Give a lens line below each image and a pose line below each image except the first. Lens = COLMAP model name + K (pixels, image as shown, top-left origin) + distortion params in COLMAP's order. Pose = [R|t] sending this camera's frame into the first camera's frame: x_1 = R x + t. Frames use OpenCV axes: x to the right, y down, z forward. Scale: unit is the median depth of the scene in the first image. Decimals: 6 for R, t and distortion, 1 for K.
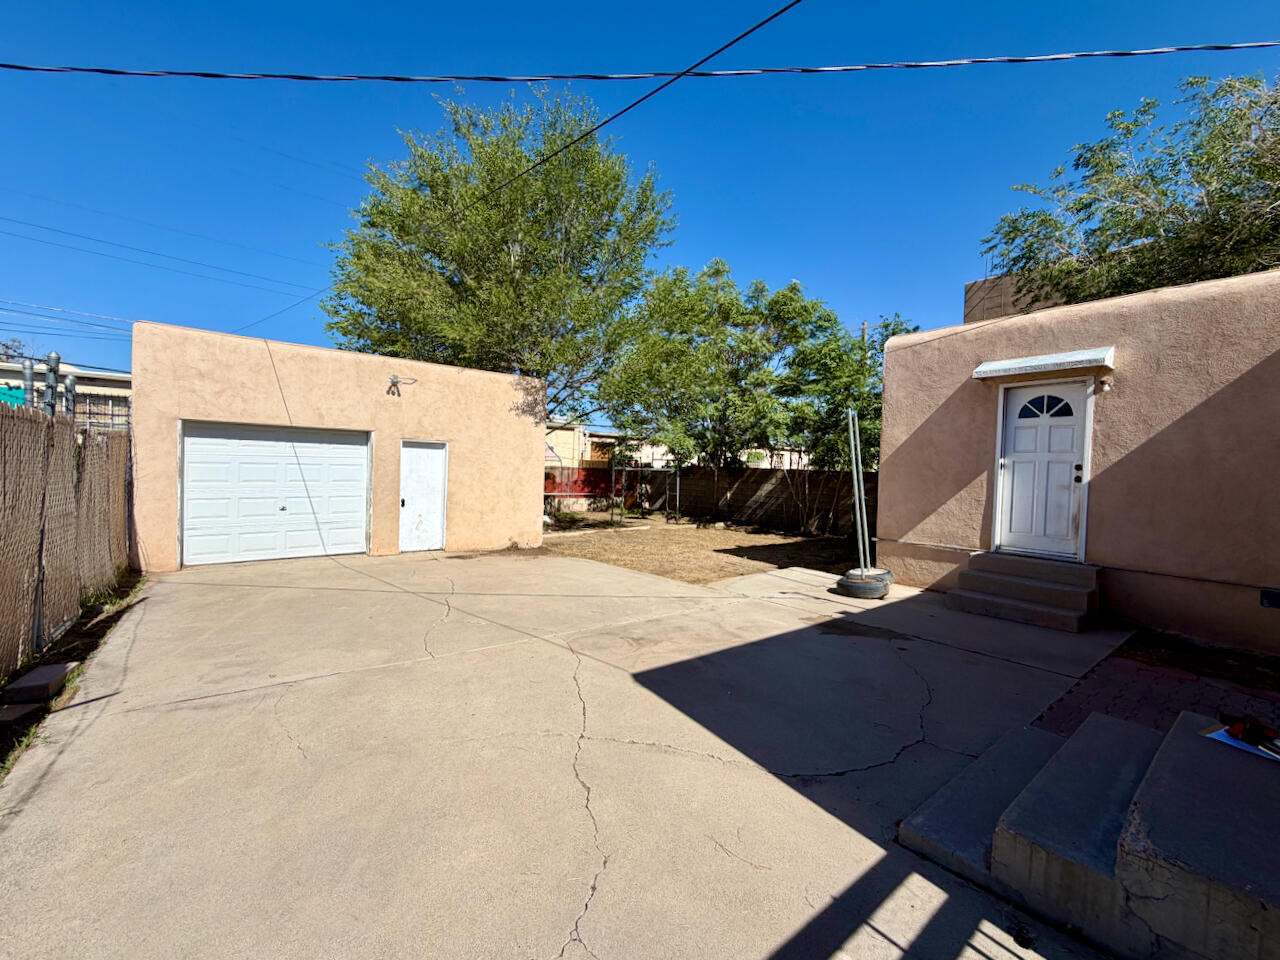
lens RADIAL K [[550.6, 0, 640.0], [0, 550.6, 480.0], [0, 0, 1]] dist [0.002109, 0.000259]
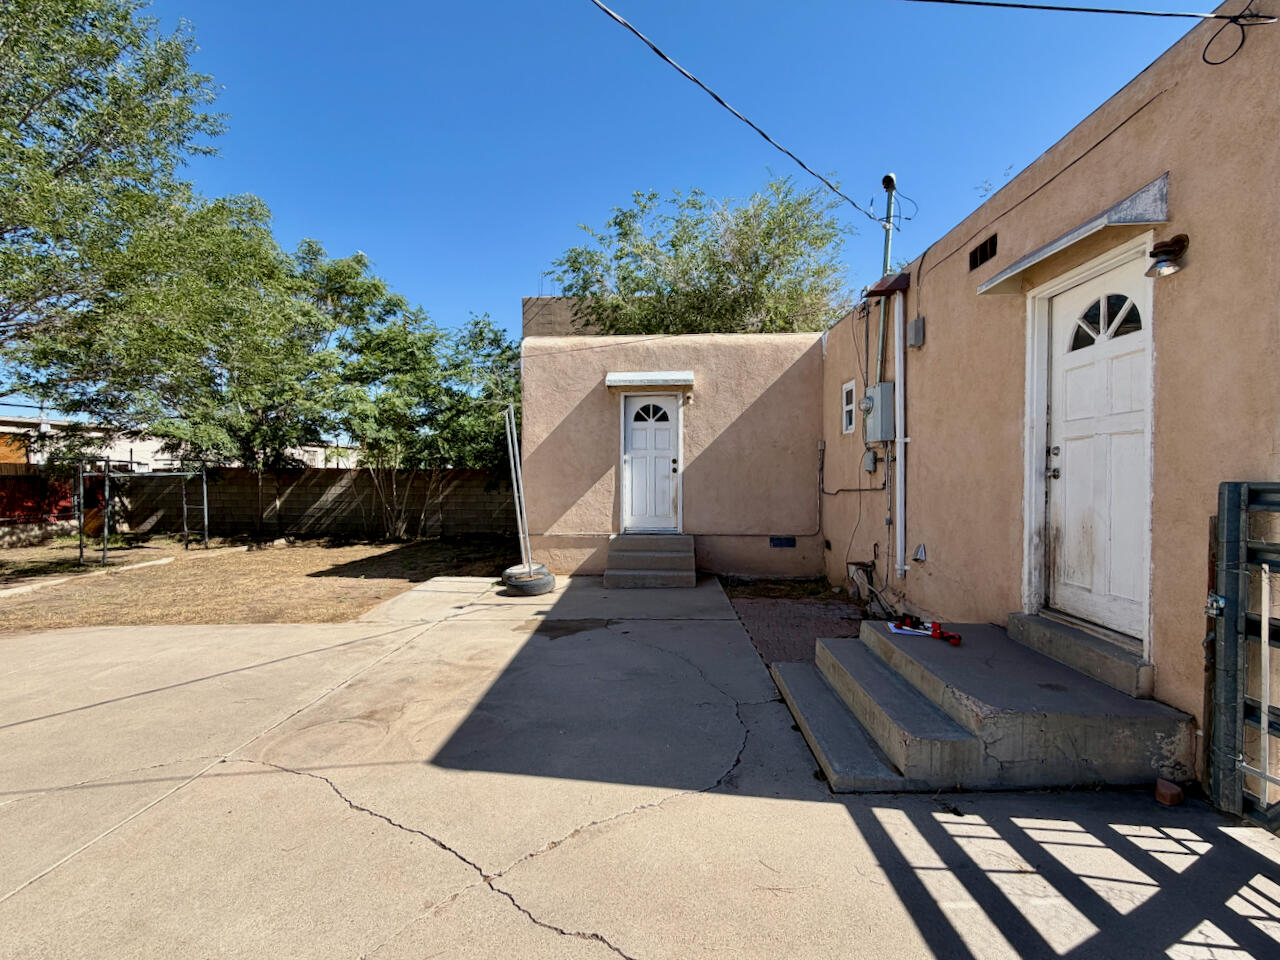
lens RADIAL K [[550.6, 0, 640.0], [0, 550.6, 480.0], [0, 0, 1]] dist [0.002109, 0.000259]
pose [[0.642064, -0.043791, 0.765400, -0.226728], [0.038159, 0.998955, 0.025144, -0.012713], [-0.765701, 0.013063, 0.643064, 0.200185]]
